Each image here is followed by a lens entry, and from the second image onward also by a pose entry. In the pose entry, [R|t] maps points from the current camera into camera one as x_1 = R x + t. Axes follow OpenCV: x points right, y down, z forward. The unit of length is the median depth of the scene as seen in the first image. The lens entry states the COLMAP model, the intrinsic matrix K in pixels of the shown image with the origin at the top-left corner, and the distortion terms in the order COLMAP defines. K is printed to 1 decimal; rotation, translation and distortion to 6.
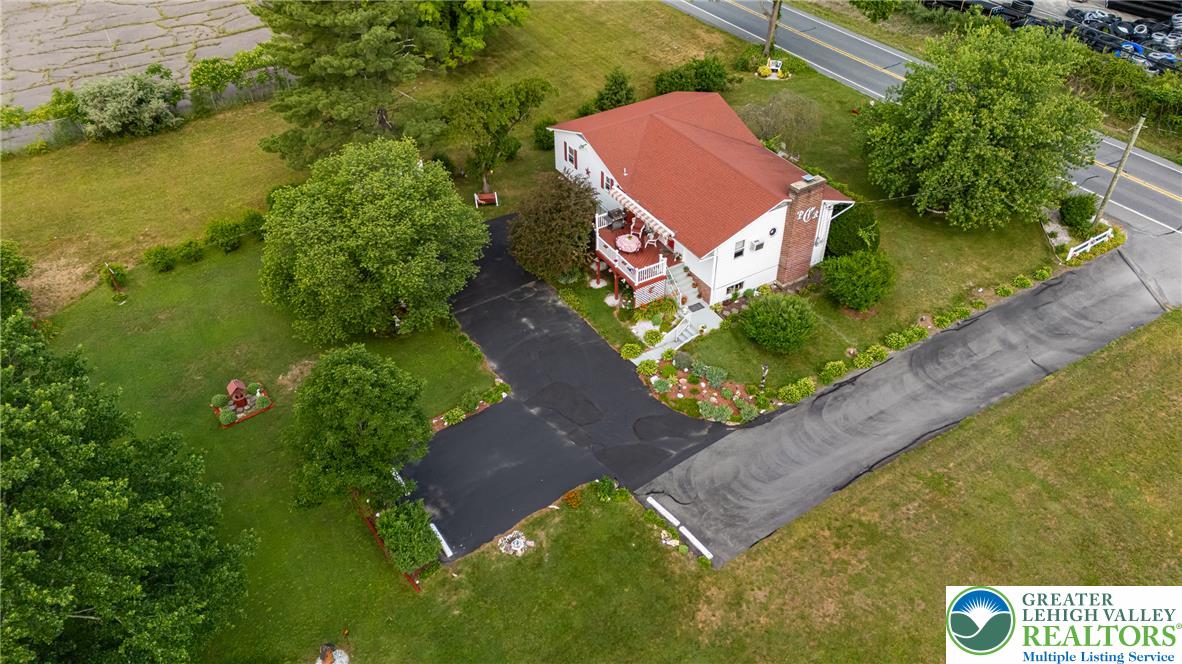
lens RADIAL K [[863.6, 0, 590.7], [0, 863.6, 331.2], [0, 0, 1]] dist [0.090363, -0.090725]
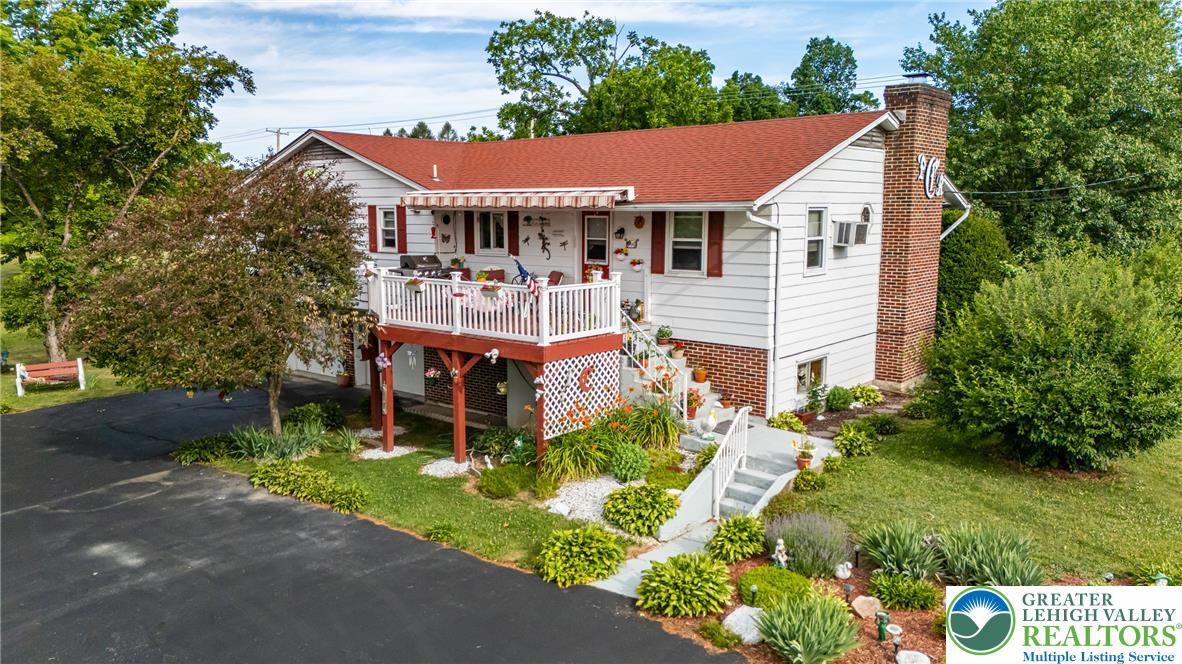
lens RADIAL K [[863.6, 0, 590.7], [0, 863.6, 331.2], [0, 0, 1]] dist [0.090363, -0.090725]
pose [[0.943927, -0.033416, 0.328459, -0.026600], [0.198757, 0.851901, -0.484520, 0.084073], [-0.263624, 0.522635, 0.810774, 0.738700]]
